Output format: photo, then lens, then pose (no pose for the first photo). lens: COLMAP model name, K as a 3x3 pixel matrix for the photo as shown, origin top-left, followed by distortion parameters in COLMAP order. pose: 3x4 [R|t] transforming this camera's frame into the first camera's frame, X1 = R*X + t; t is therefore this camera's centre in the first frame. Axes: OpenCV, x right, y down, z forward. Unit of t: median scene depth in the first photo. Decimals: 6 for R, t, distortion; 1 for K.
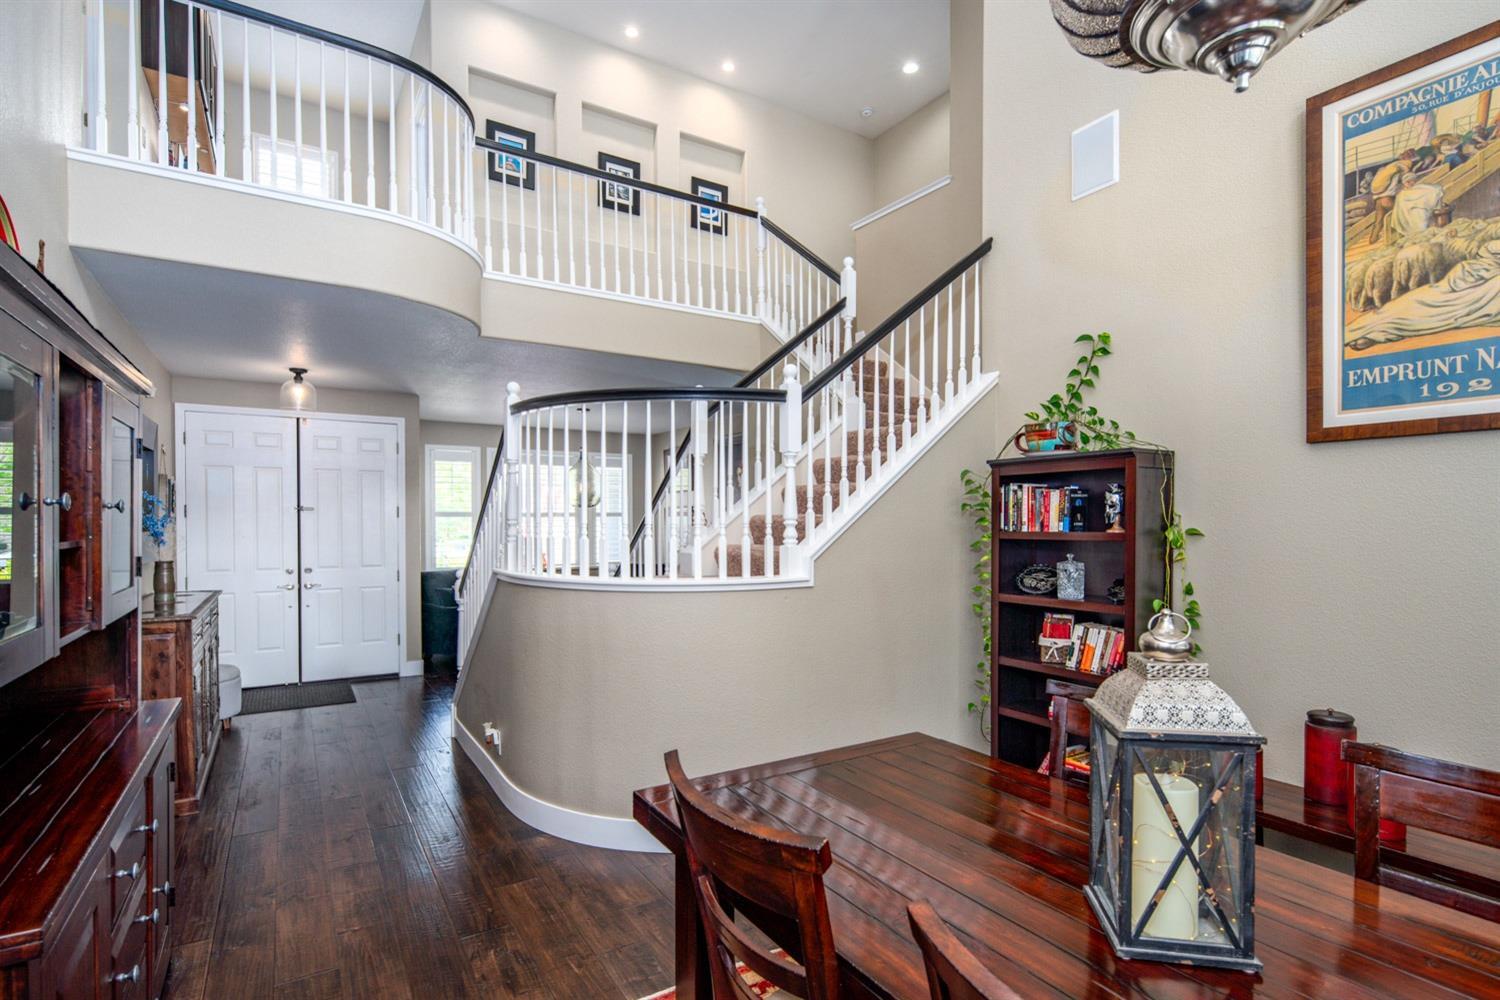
lens RADIAL K [[732.7, 0, 746.5], [0, 732.7, 531.6], [0, 0, 1]] dist [-0.023496, -0.000312]
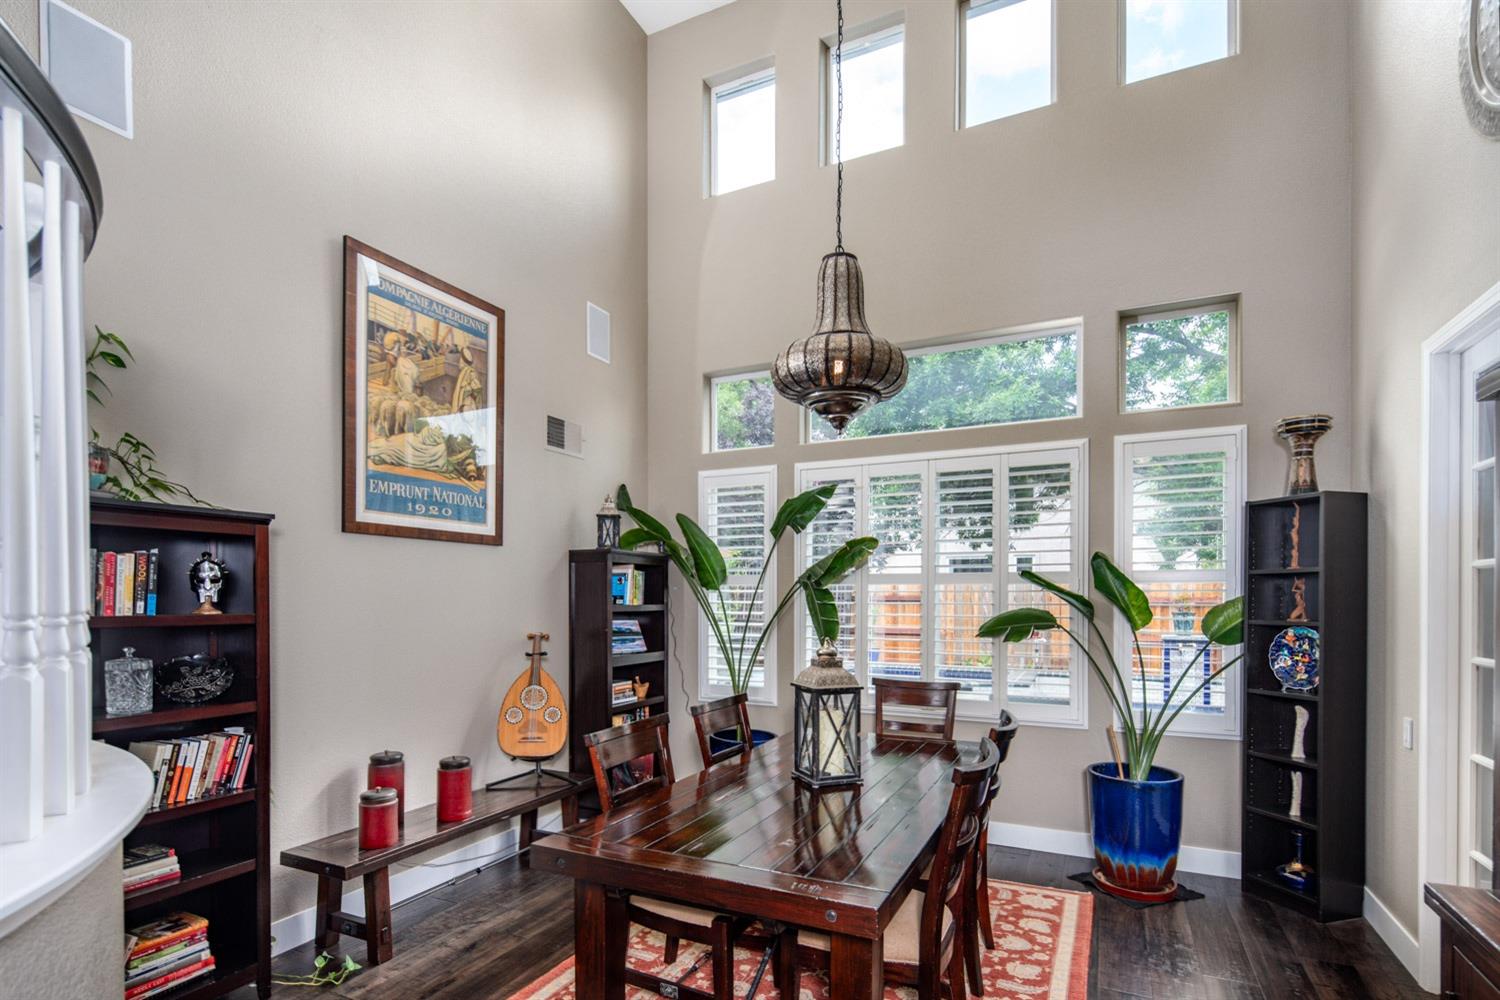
lens RADIAL K [[727.7, 0, 749.5], [0, 727.7, 597.3], [0, 0, 1]] dist [-0.001115, -0.000161]
pose [[-0.532358, -0.001250, 0.846518, -0.584612], [0.009608, 0.999926, 0.007519, -0.021849], [-0.846465, 0.012136, -0.532307, 1.126423]]
